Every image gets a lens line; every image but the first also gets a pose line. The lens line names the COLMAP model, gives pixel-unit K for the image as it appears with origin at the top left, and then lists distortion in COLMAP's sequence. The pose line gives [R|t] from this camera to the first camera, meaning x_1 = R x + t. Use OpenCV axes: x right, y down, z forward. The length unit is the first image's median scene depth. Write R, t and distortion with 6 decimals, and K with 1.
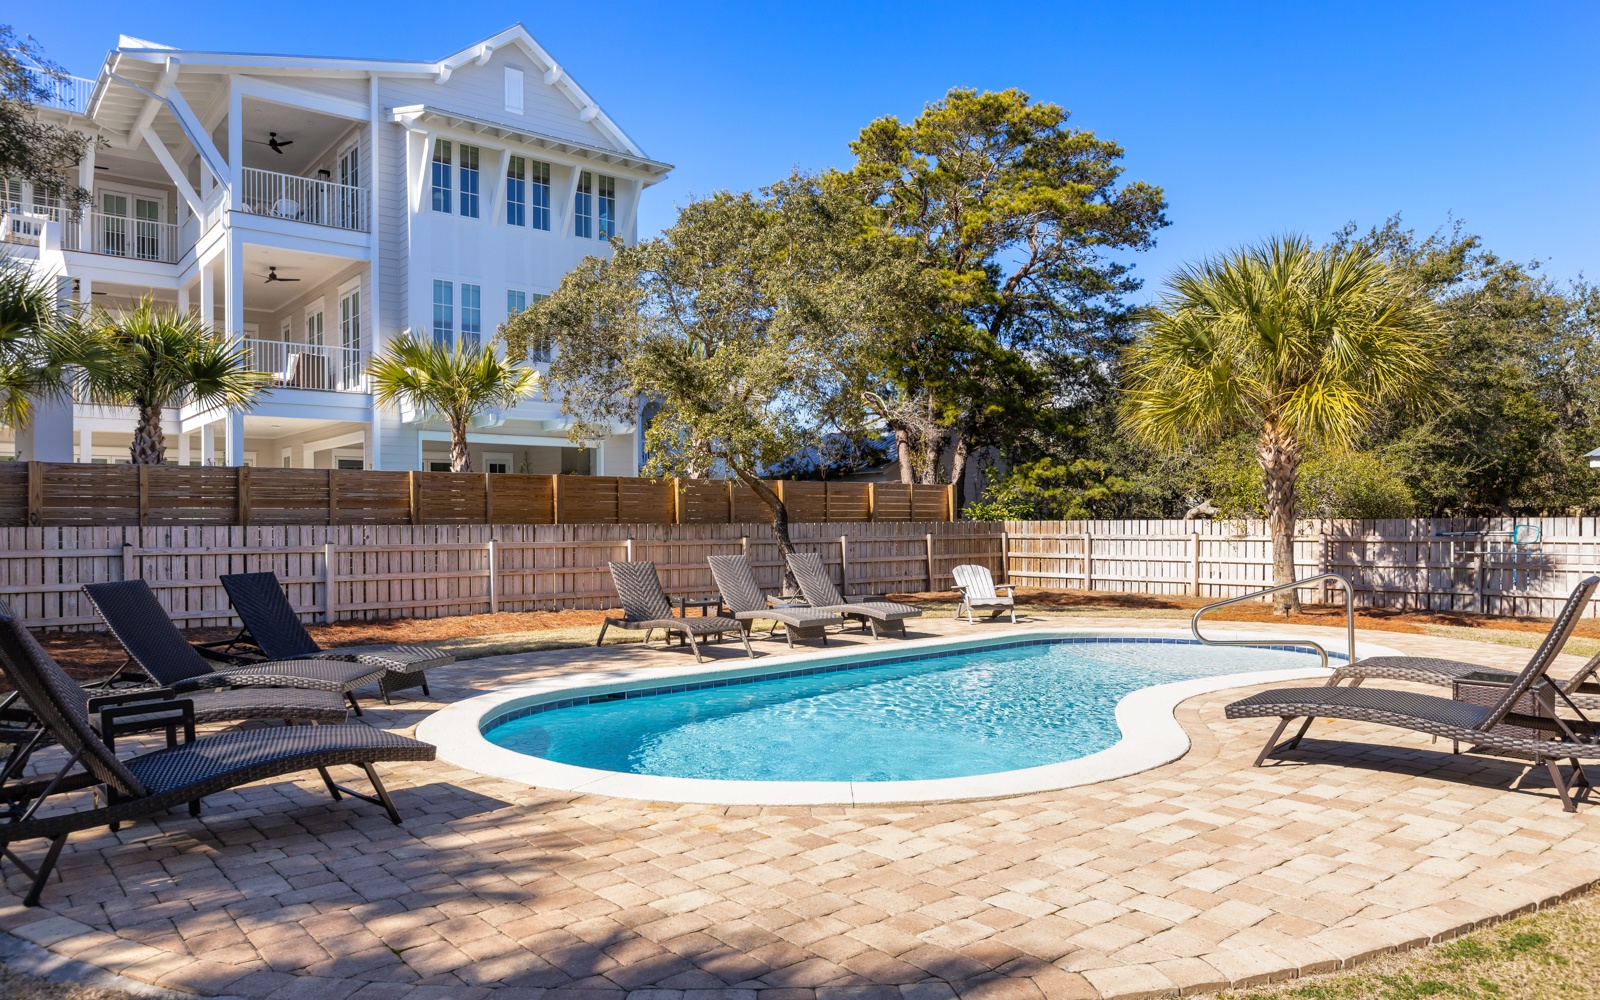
lens RADIAL K [[1067.4, 0, 800.0], [0, 1067.4, 500.0], [0, 0, 1]] dist [0.014826, -0.000296]
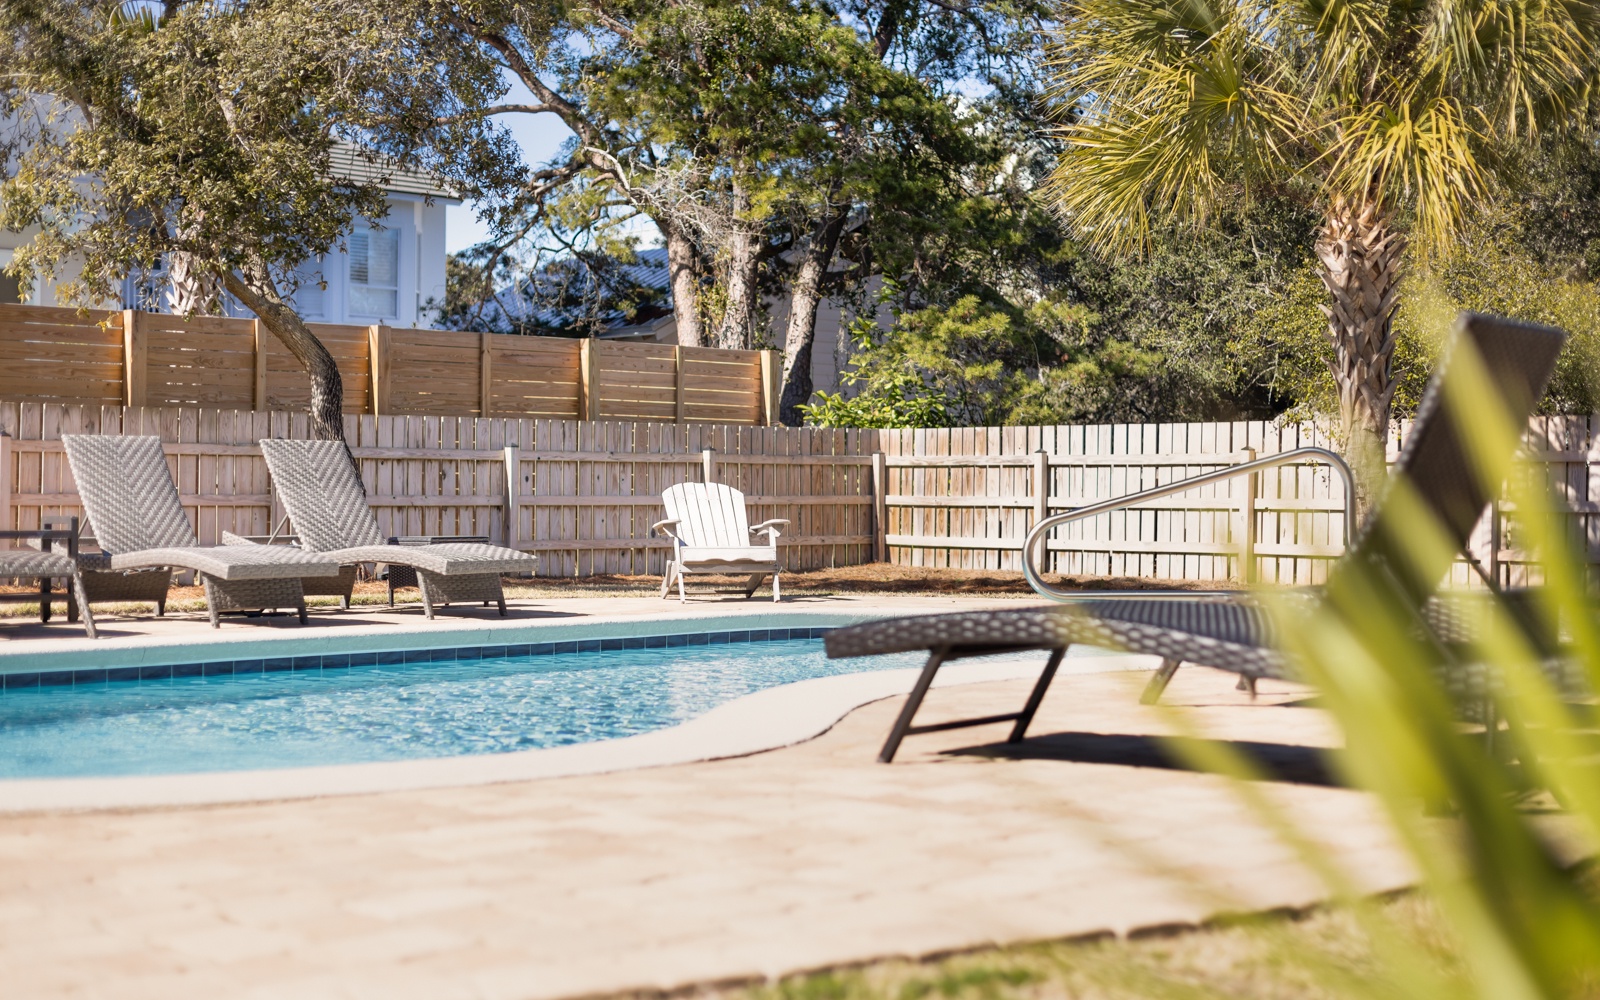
lens RADIAL K [[2250.3, 0, 802.2], [0, 2250.3, 435.8], [0, 0, 1]] dist [-0.002987, -0.031687]
pose [[0.995890, 0.012524, 0.089700, 0.081995], [-0.012304, 0.999920, -0.003008, 0.031052], [-0.089731, 0.001892, 0.995964, 0.016856]]
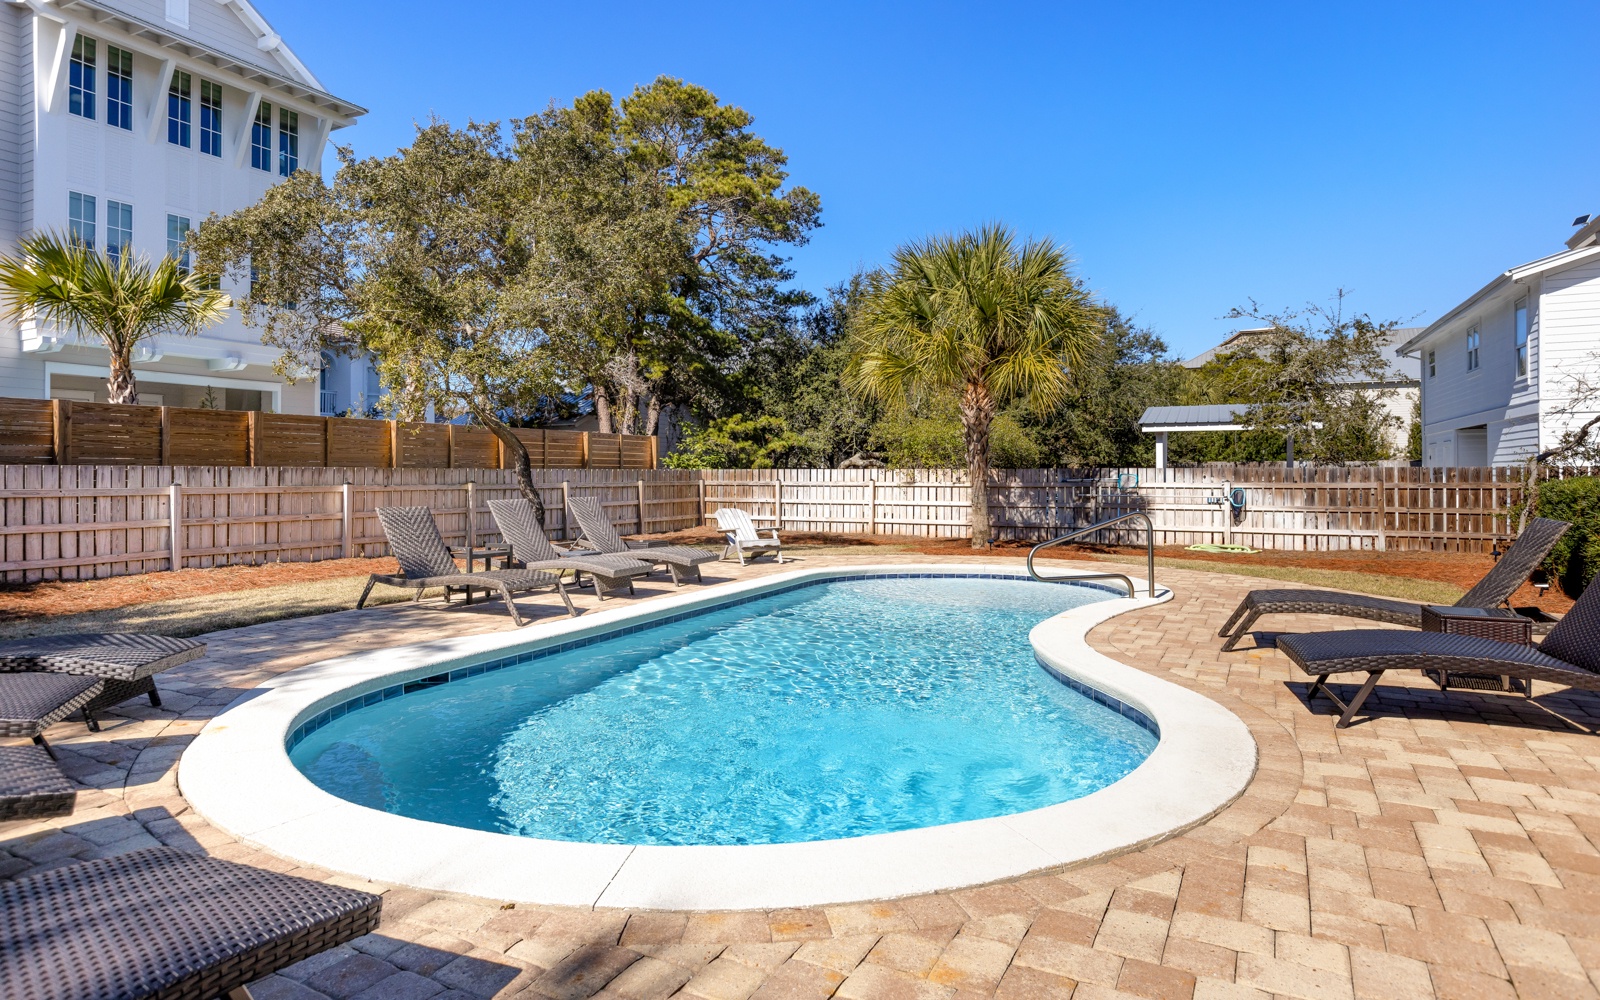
lens RADIAL K [[878.4, 0, 796.1], [0, 878.4, 455.3], [0, 0, 1]] dist [0.006371, -0.001287]
pose [[0.927221, 0.013946, 0.374254, -0.073101], [-0.013458, 0.999902, -0.003919, 0.008525], [-0.374272, -0.001403, 0.927318, 0.132339]]
